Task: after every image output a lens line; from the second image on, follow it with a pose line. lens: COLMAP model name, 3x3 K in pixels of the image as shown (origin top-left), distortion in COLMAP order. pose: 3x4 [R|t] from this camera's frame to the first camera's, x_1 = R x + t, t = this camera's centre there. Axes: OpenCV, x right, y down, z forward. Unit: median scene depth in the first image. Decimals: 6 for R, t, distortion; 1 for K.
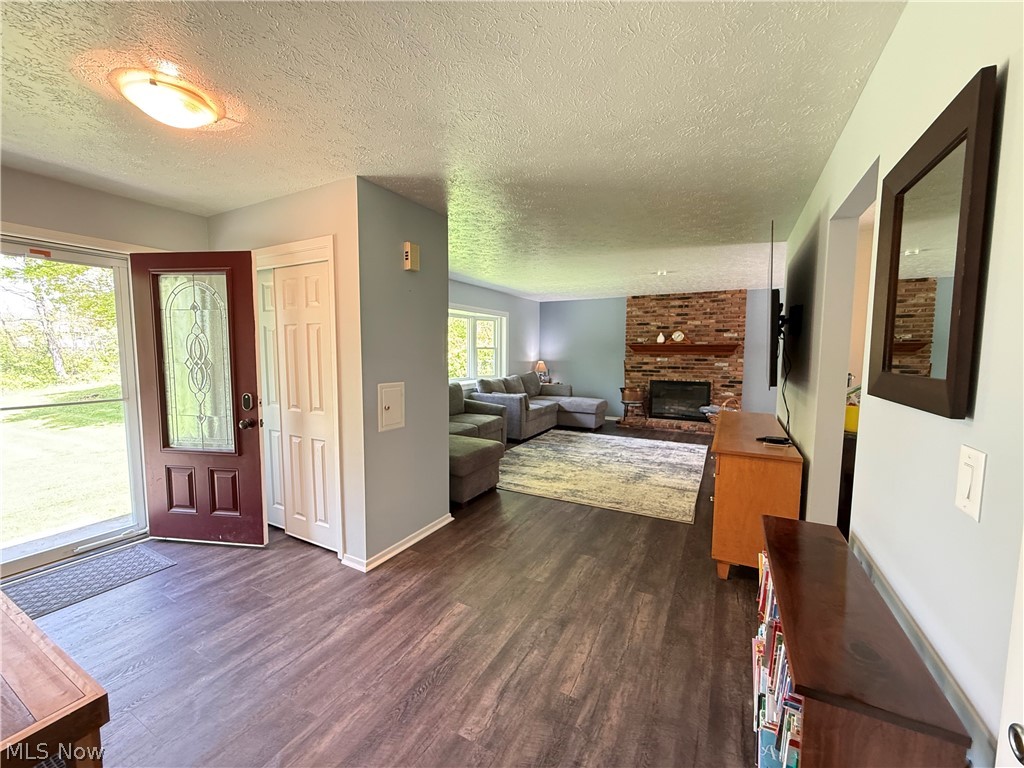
lens RADIAL K [[409.7, 0, 509.7], [0, 409.7, 382.3], [0, 0, 1]] dist [0.001128, 0.000085]
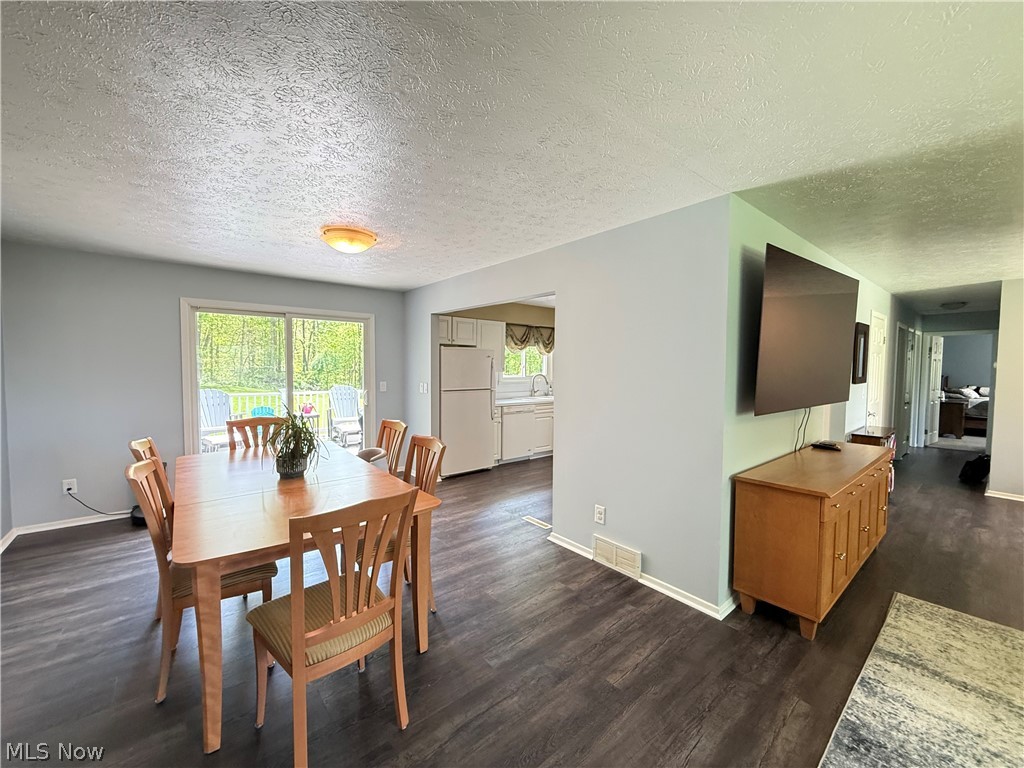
lens RADIAL K [[409.7, 0, 509.9], [0, 409.7, 386.9], [0, 0, 1]] dist [0.001128, 0.000085]
pose [[-0.927250, -0.027093, 0.373462, 0.674048], [0.022789, 0.991447, 0.128508, -0.132488], [-0.373749, 0.127670, -0.918701, 1.545813]]
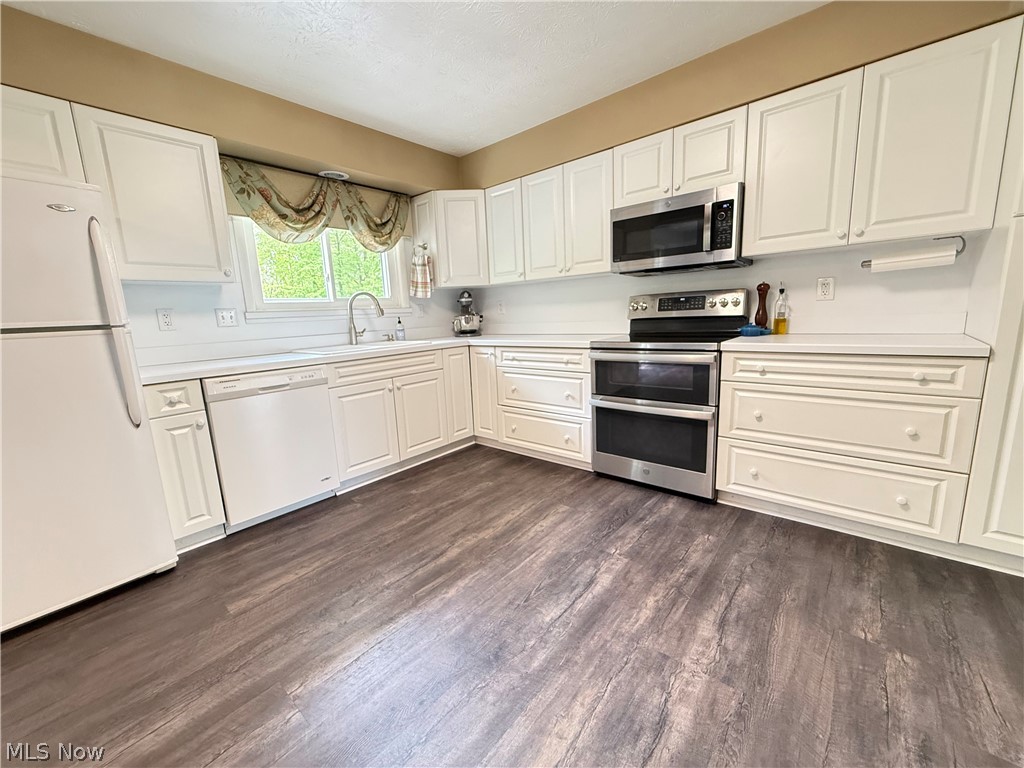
lens RADIAL K [[409.7, 0, 509.9], [0, 409.7, 384.7], [0, 0, 1]] dist [0.001128, 0.000085]
pose [[-0.975755, 0.010077, 0.218635, 0.766029], [0.066466, 0.965405, 0.252141, 0.021652], [-0.208531, 0.260560, -0.942668, 0.664140]]
